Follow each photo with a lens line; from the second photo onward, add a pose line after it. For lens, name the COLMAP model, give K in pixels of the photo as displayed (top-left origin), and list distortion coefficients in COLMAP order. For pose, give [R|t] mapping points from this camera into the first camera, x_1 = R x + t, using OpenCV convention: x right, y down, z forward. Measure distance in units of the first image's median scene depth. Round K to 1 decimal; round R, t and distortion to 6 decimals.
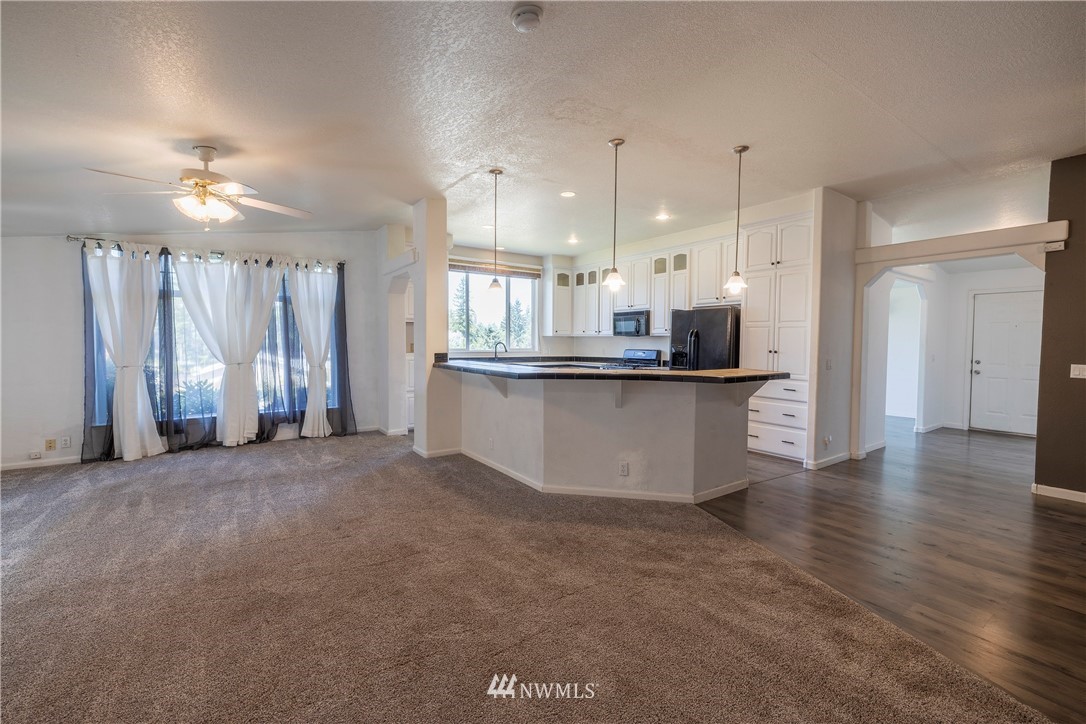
lens RADIAL K [[452.3, 0, 540.8], [0, 452.3, 356.8], [0, 0, 1]] dist [-0.000991, 0.000179]
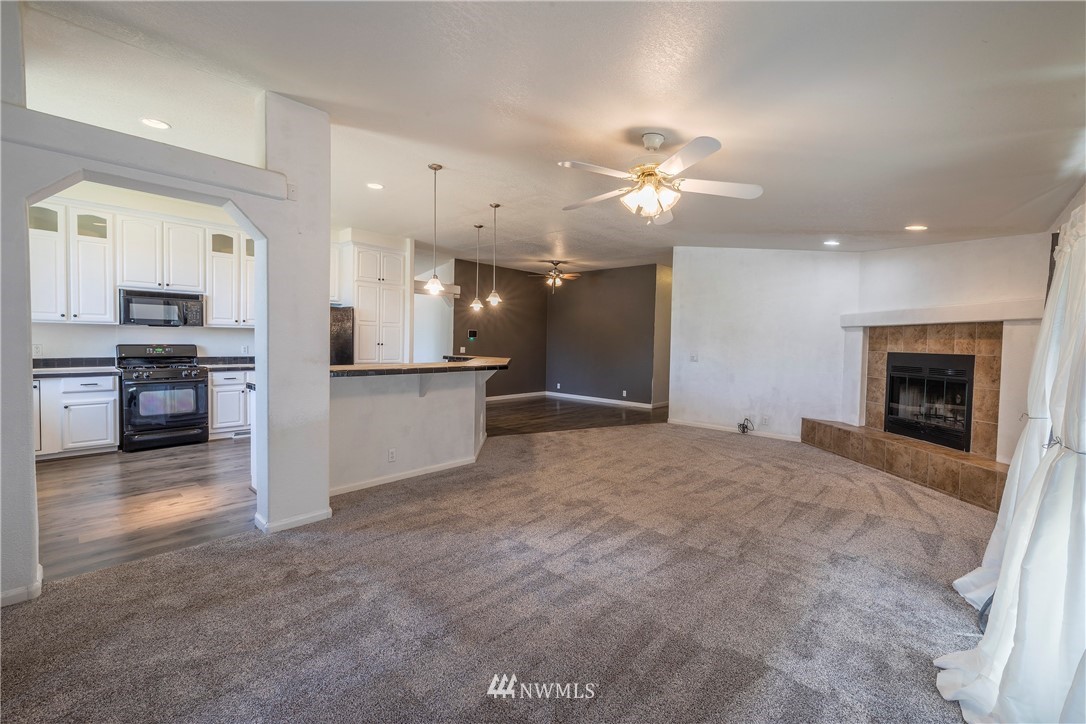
lens RADIAL K [[452.3, 0, 540.8], [0, 452.3, 356.8], [0, 0, 1]] dist [-0.000991, 0.000179]
pose [[-0.219047, -0.045429, 0.974656, -0.860629], [0.014425, 0.998656, 0.049790, -0.031683], [-0.975608, 0.024966, -0.218097, 0.766415]]
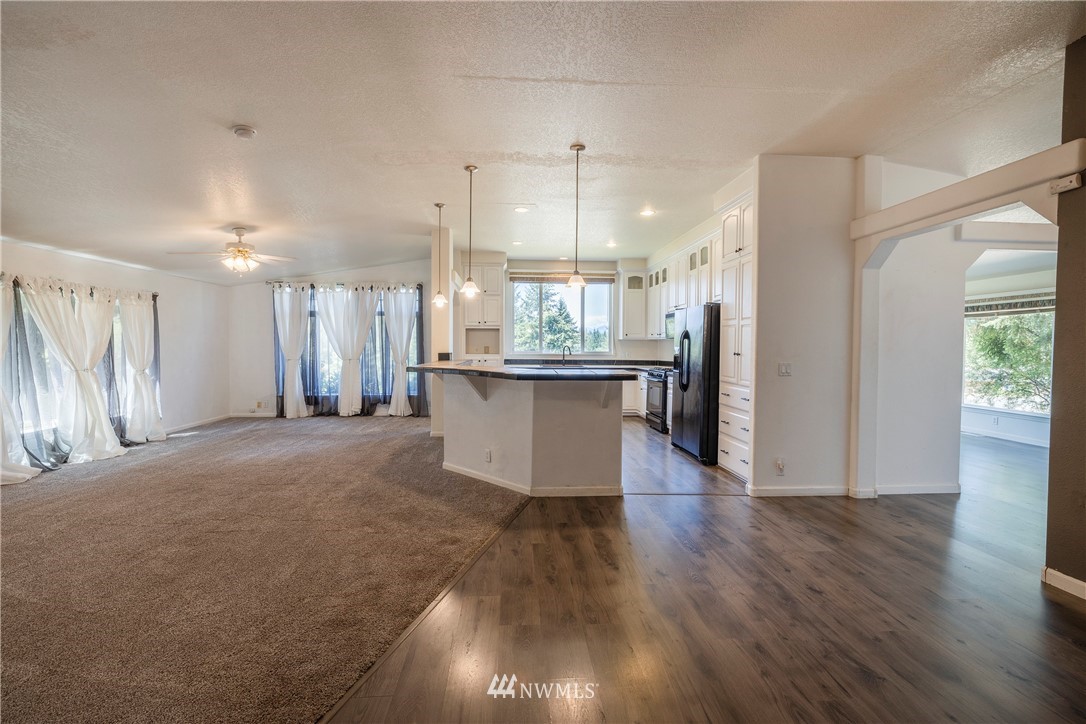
lens RADIAL K [[452.3, 0, 540.8], [0, 452.3, 356.8], [0, 0, 1]] dist [-0.000991, 0.000179]
pose [[0.857323, 0.011179, -0.514658, 0.590898], [-0.018645, 0.999783, -0.009343, 0.008176], [0.514441, 0.017606, 0.857345, 0.072459]]
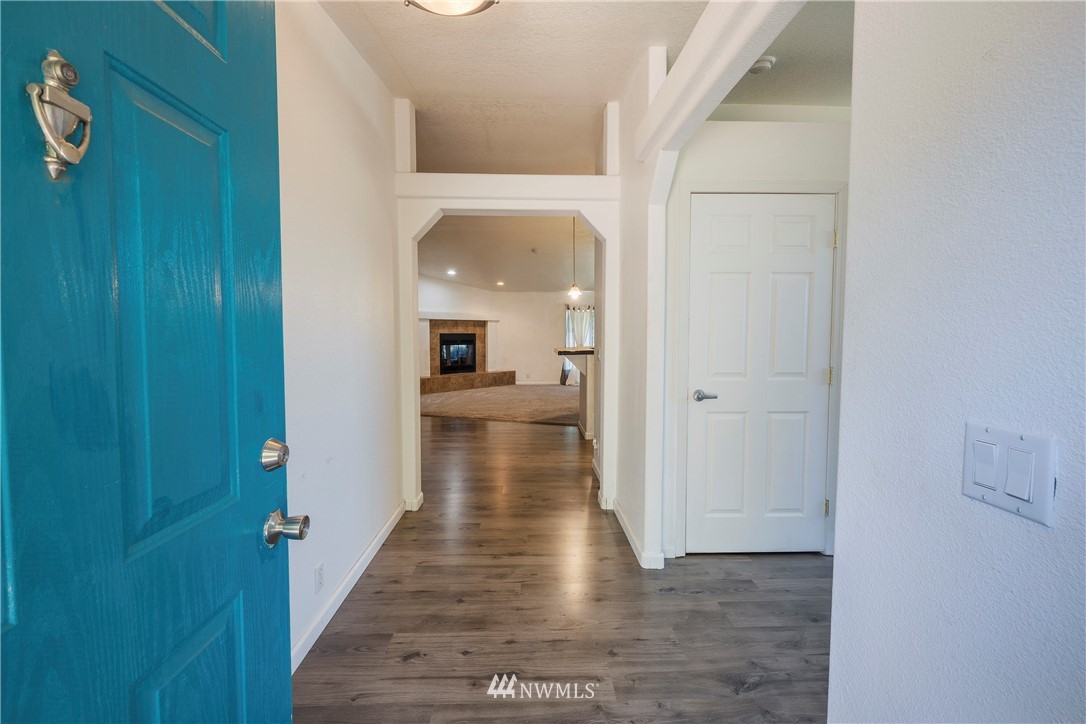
lens RADIAL K [[452.3, 0, 540.8], [0, 452.3, 356.8], [0, 0, 1]] dist [-0.000991, 0.000179]
pose [[-0.545681, 0.037878, -0.837137, 1.203804], [-0.035044, 0.997073, 0.067958, -0.027874], [0.837260, 0.066420, -0.542756, 1.179309]]
